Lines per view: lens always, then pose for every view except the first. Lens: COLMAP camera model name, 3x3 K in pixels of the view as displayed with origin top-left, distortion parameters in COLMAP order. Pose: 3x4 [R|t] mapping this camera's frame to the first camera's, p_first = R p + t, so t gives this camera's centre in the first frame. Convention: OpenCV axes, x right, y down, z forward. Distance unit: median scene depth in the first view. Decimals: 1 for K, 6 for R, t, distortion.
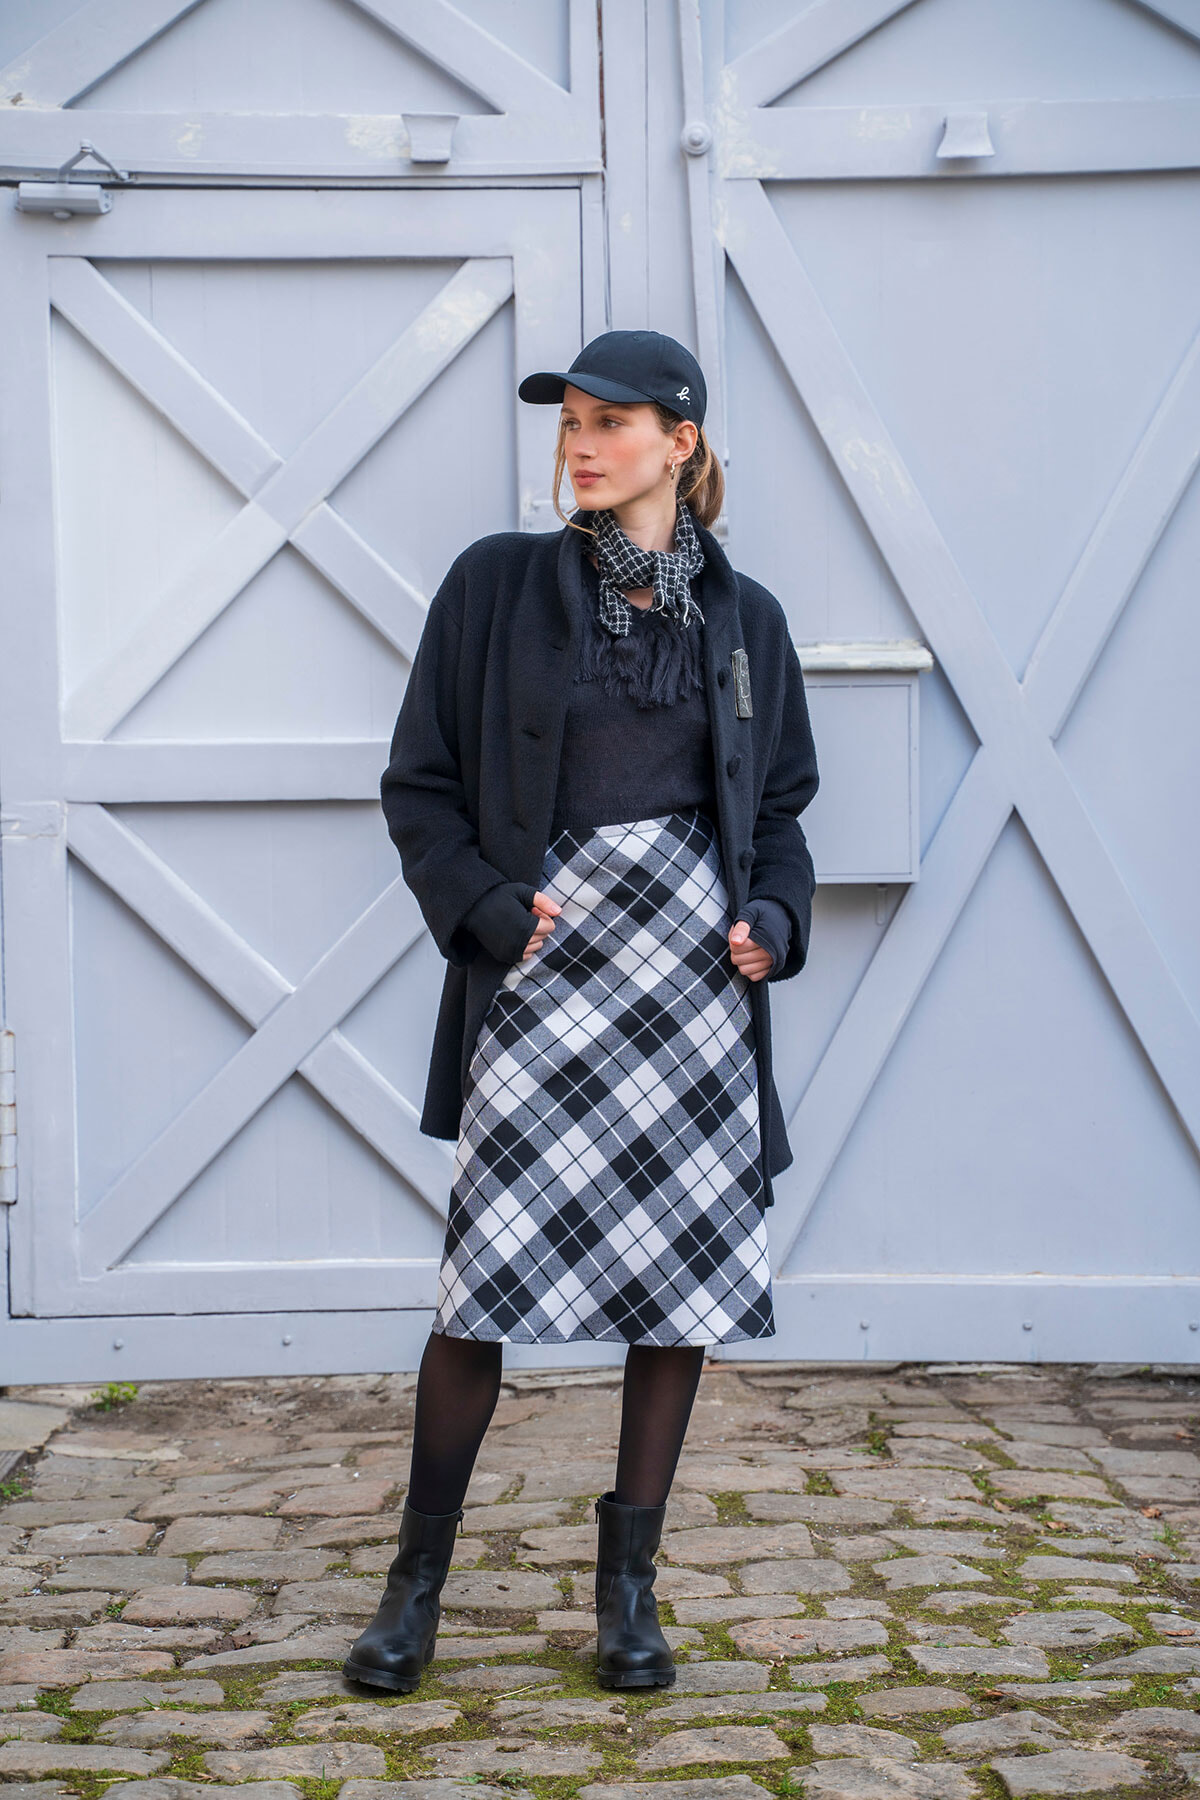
lens RADIAL K [[2858.2, 0, 601.9], [0, 2858.2, 920.6], [0, 0, 1]] dist [0.151115, 0.058854]
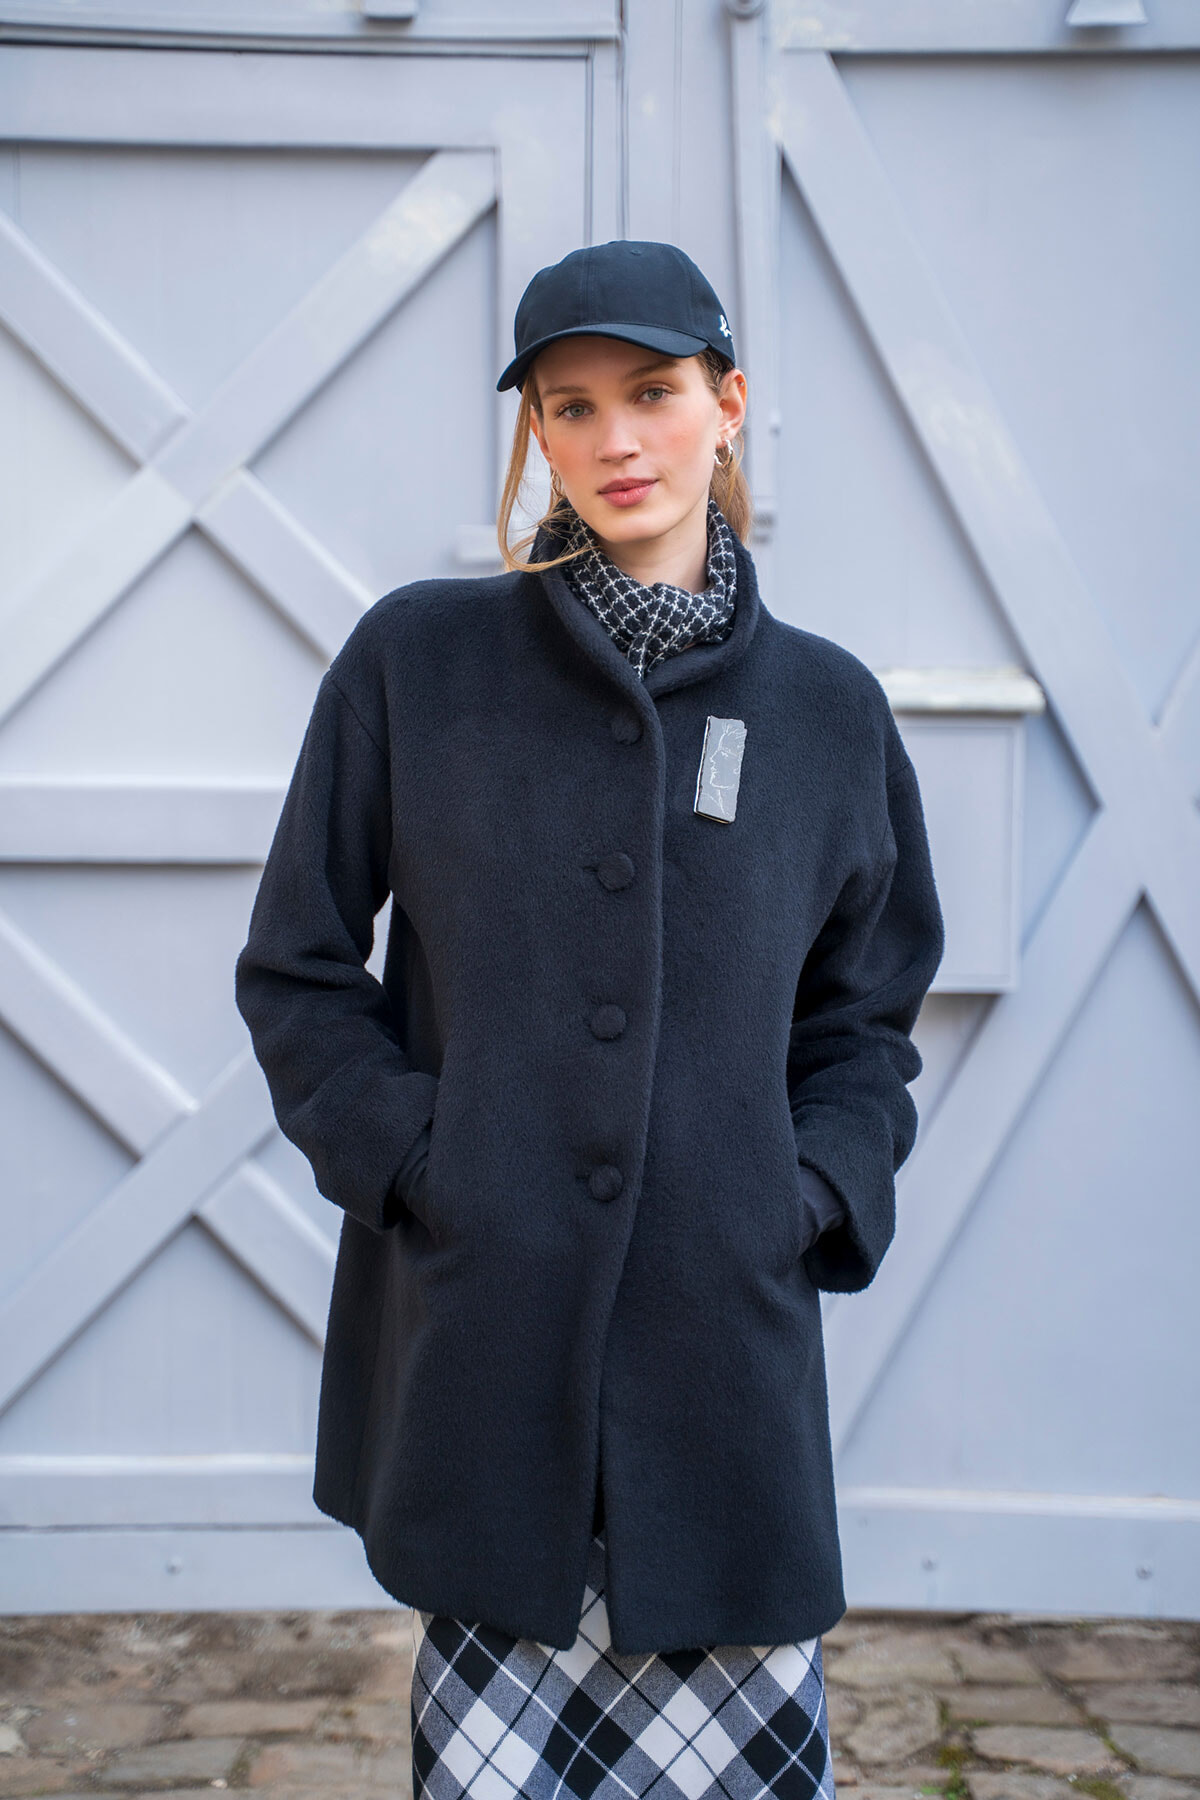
lens RADIAL K [[2928.4, 0, 603.3], [0, 2928.4, 914.0], [0, 0, 1]] dist [0.161202, 0.263170]
pose [[0.999760, 0.021562, -0.003932, 0.004073], [-0.021463, 0.999488, 0.023715, -0.051438], [0.004442, -0.023625, 0.999711, 0.228855]]
